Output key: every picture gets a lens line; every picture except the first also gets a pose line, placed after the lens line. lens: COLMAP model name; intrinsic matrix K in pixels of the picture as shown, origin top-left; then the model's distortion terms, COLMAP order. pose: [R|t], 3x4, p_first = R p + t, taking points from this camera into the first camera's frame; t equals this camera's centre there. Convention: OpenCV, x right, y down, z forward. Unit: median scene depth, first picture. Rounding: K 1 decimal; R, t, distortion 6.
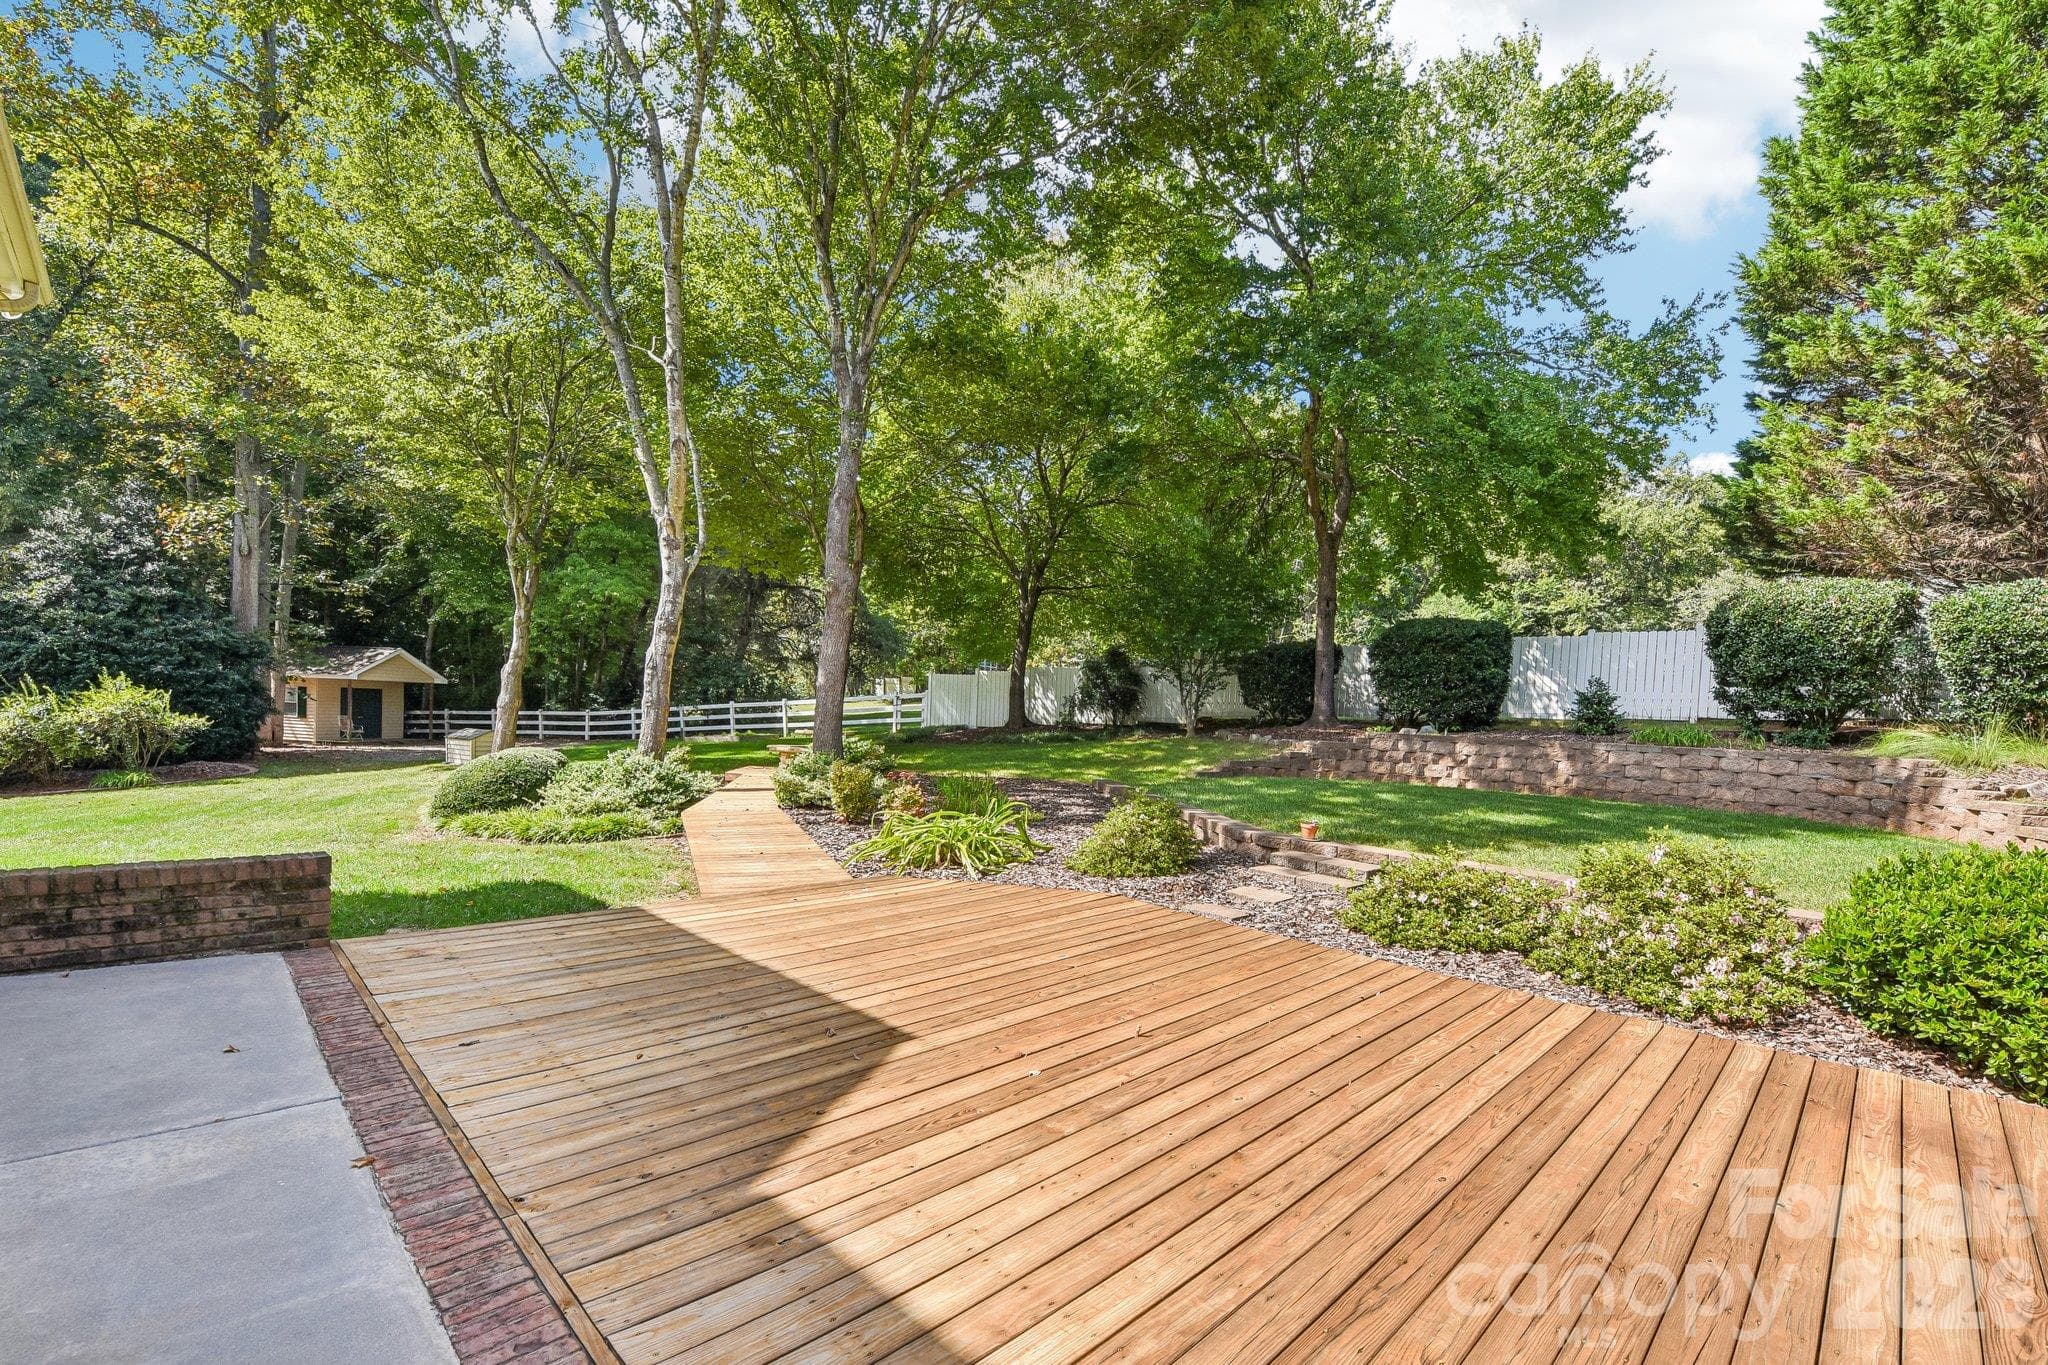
lens RADIAL K [[892.6, 0, 1041.2], [0, 892.6, 699.5], [0, 0, 1]] dist [-0.004681, -0.000082]
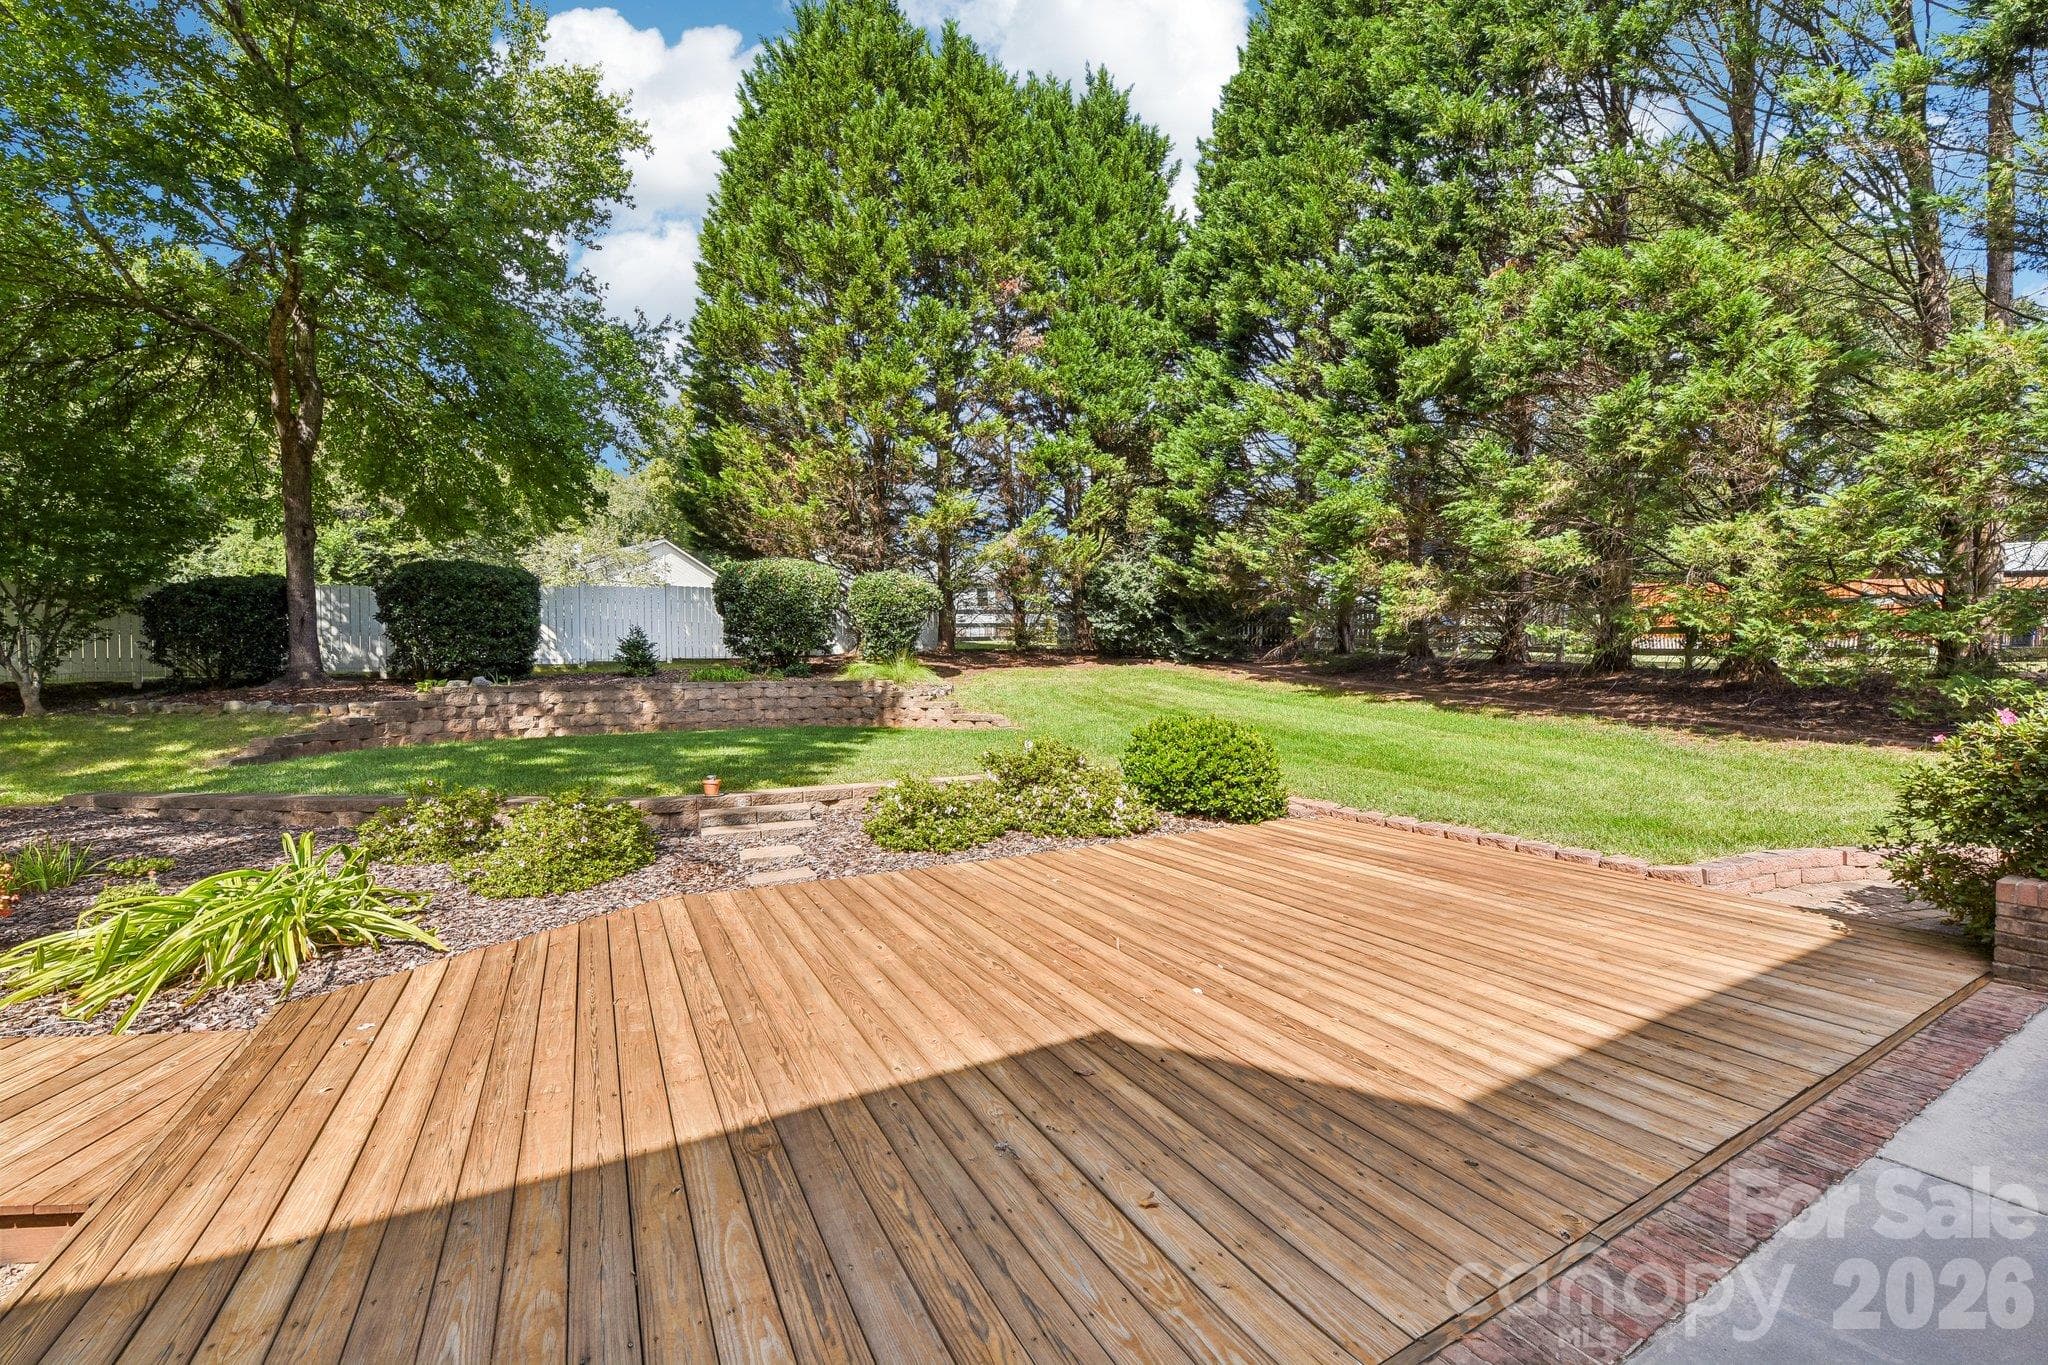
lens RADIAL K [[820.6, 0, 1035.8], [0, 820.6, 677.6], [0, 0, 1]] dist [-0.017247, 0.000036]
pose [[0.285947, -0.054766, 0.956679, -0.261471], [0.011500, 0.998490, 0.053722, -0.010885], [-0.958177, -0.004360, 0.286145, 0.223017]]
